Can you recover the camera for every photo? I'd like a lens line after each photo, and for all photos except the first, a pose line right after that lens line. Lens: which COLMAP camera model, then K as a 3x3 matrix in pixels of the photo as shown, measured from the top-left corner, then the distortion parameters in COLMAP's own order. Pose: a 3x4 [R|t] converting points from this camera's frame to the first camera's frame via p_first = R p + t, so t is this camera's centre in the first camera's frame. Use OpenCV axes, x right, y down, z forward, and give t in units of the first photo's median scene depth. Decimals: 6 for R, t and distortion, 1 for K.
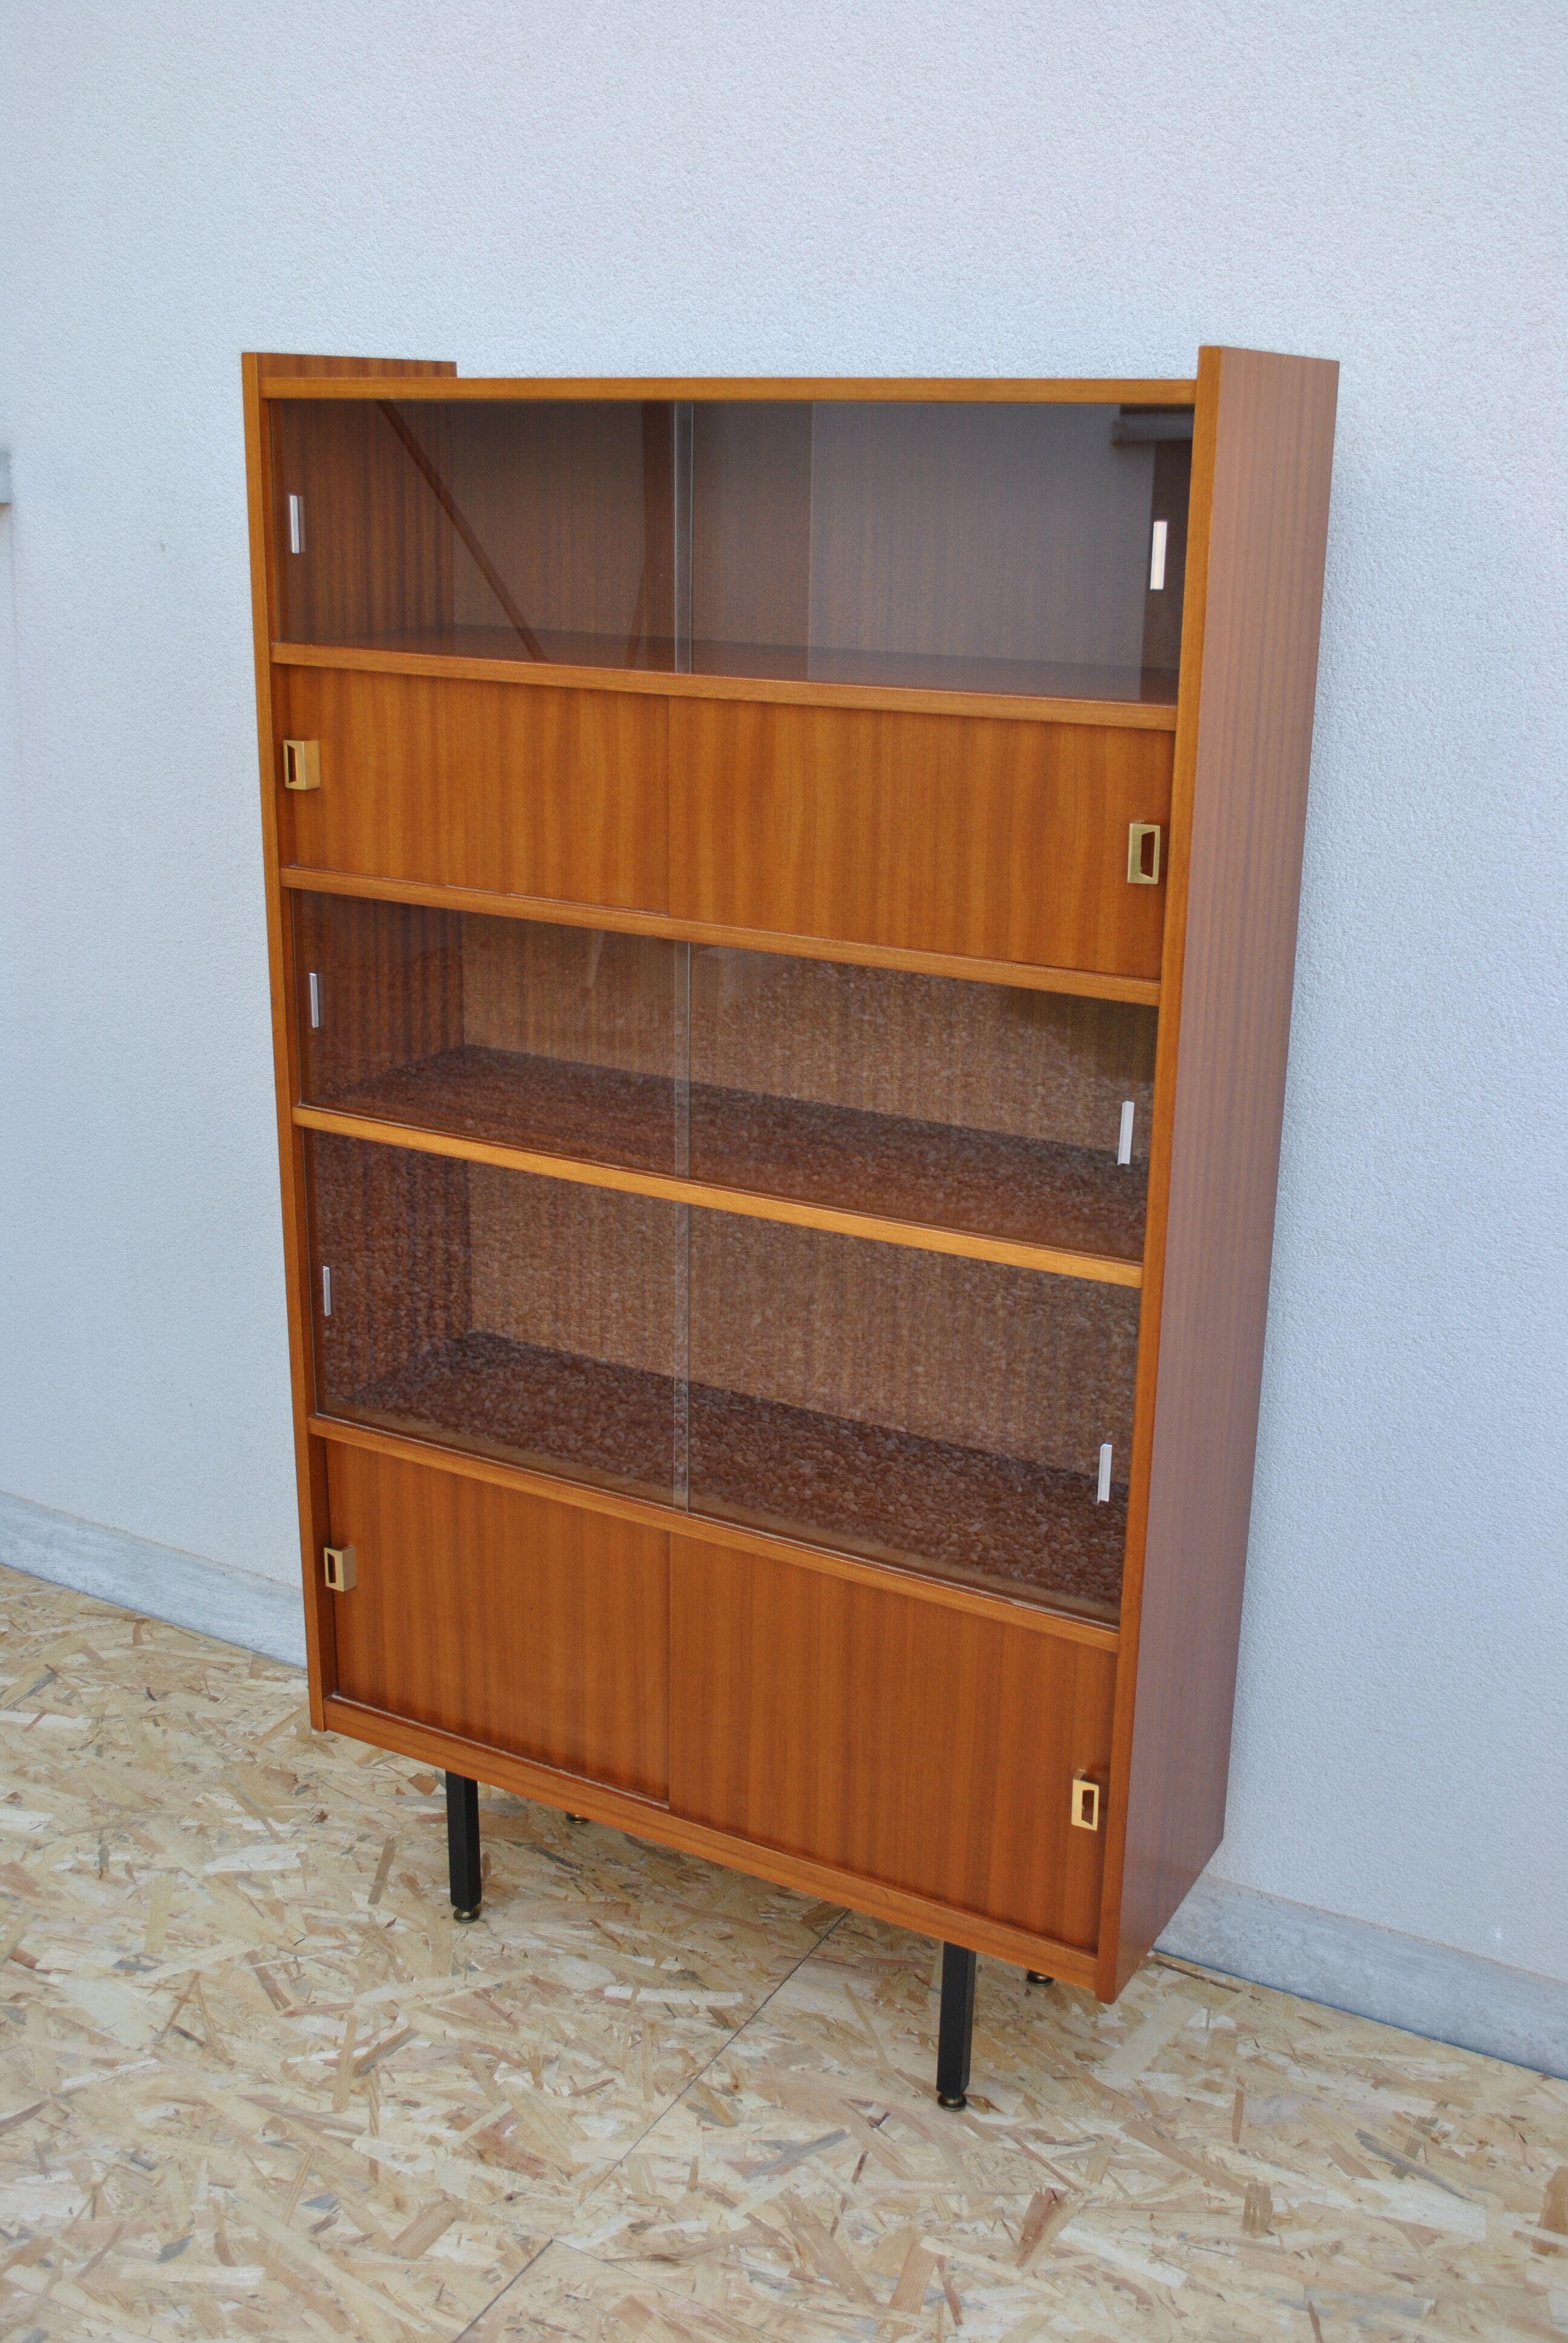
lens RADIAL K [[2350.5, 0, 748.2], [0, 2350.5, 1169.1], [0, 0, 1]] dist [-0.069634, 0.011258]
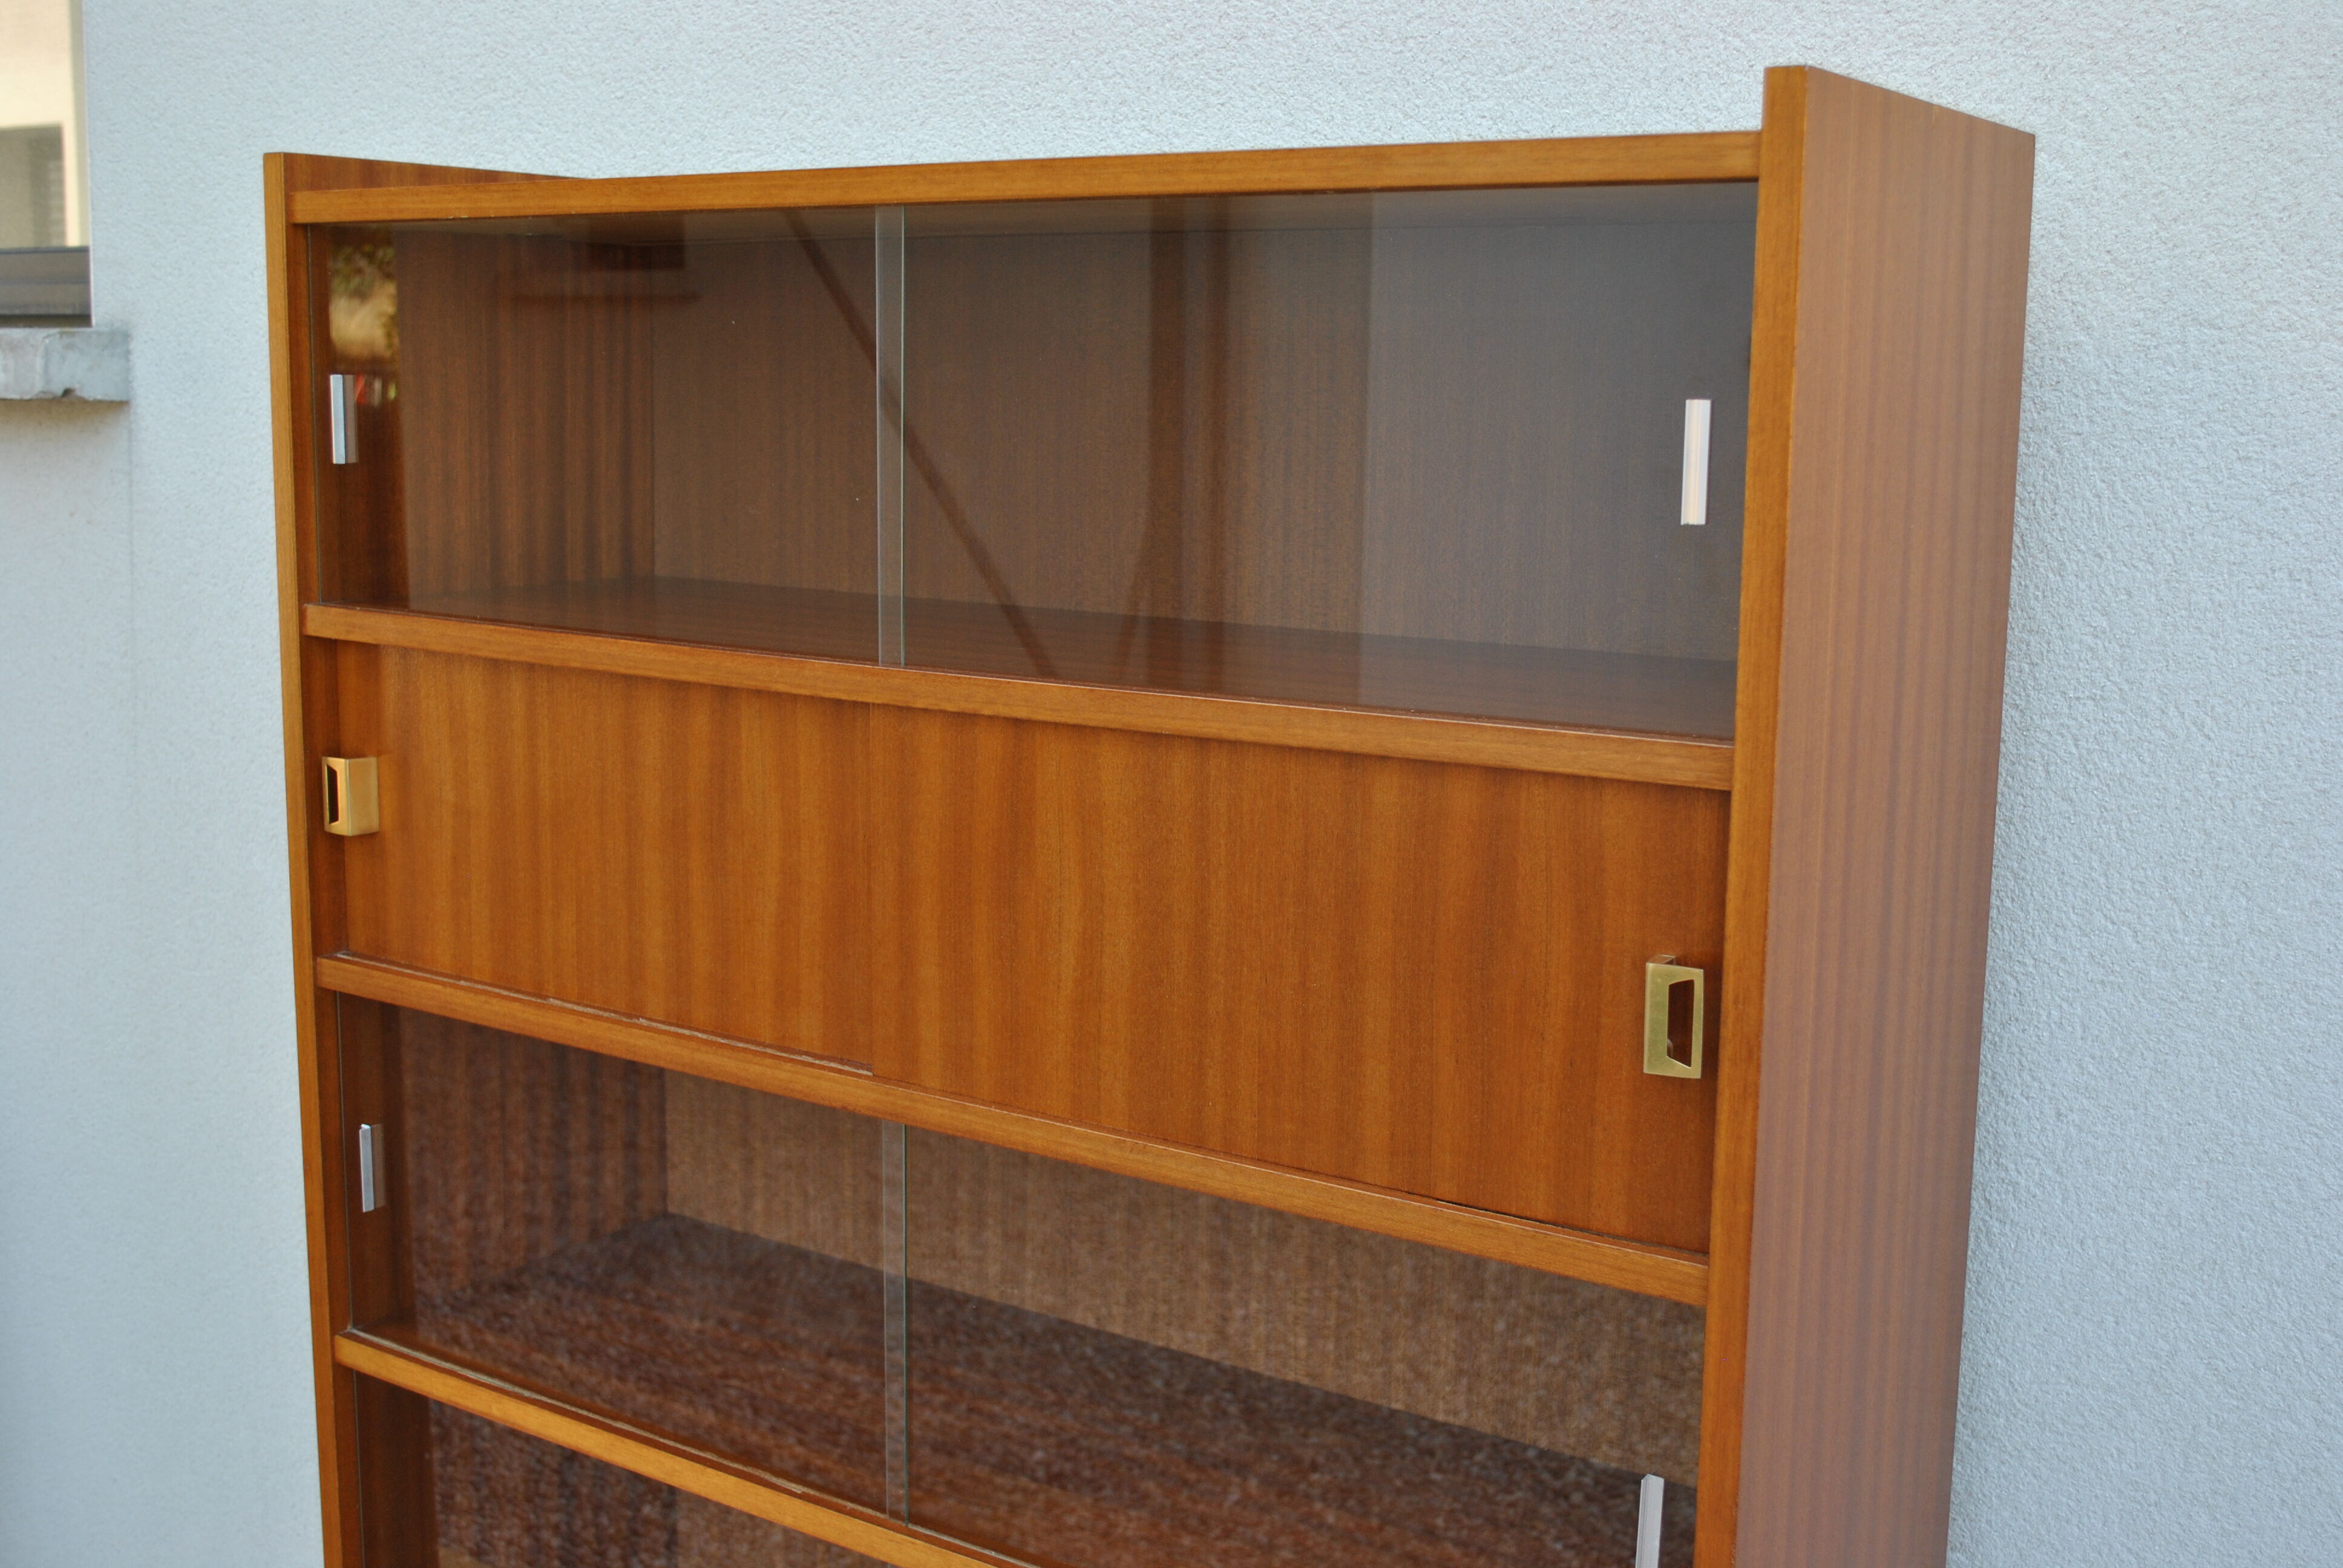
lens RADIAL K [[2565.4, 0, 1171.5], [0, 2565.4, 784.0], [0, 0, 1]] dist [-0.064341, 0.040302]
pose [[0.996821, 0.013840, -0.078459, 0.082208], [-0.025105, 0.989190, -0.144474, -0.082499], [0.075611, 0.145984, 0.986393, 0.341286]]
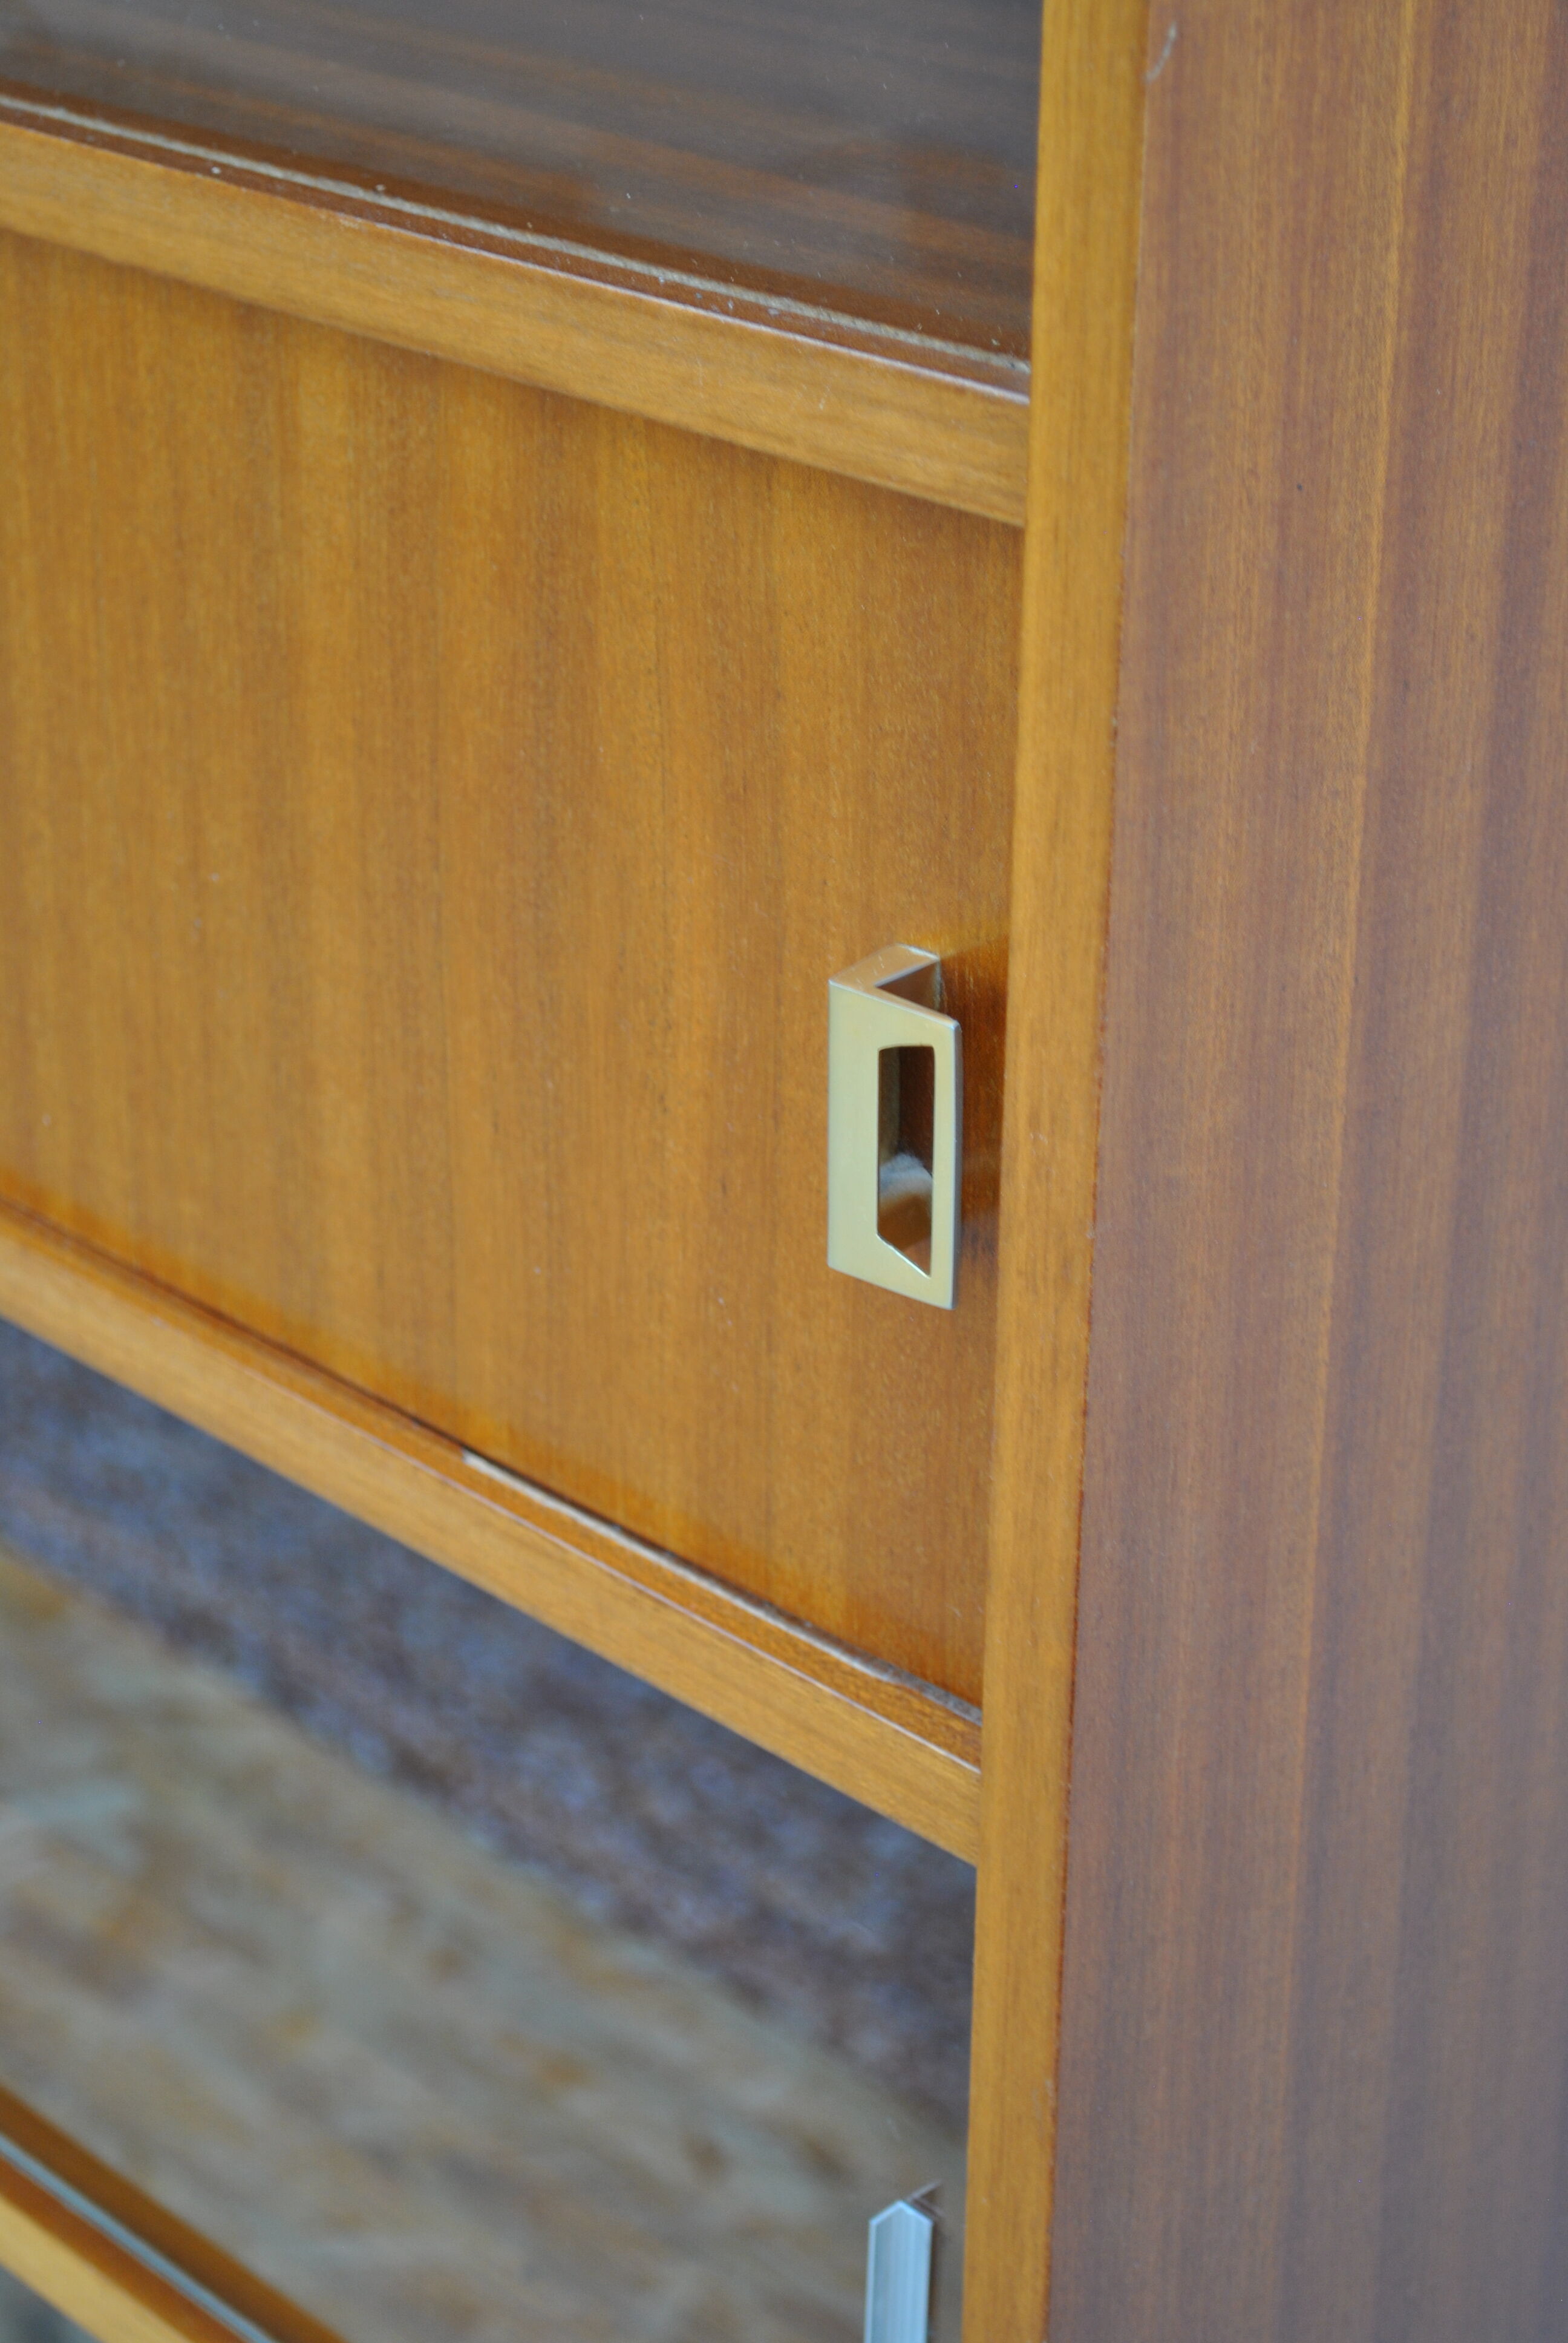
lens RADIAL K [[4521.6, 0, 784.0], [0, 4521.6, 1171.5], [0, 0, 1]] dist [0.028120, 0.038428]
pose [[0.962879, 0.116399, -0.243546, 0.202576], [-0.083408, 0.986393, 0.141675, -0.148891], [0.256723, -0.116102, 0.959486, 0.527352]]
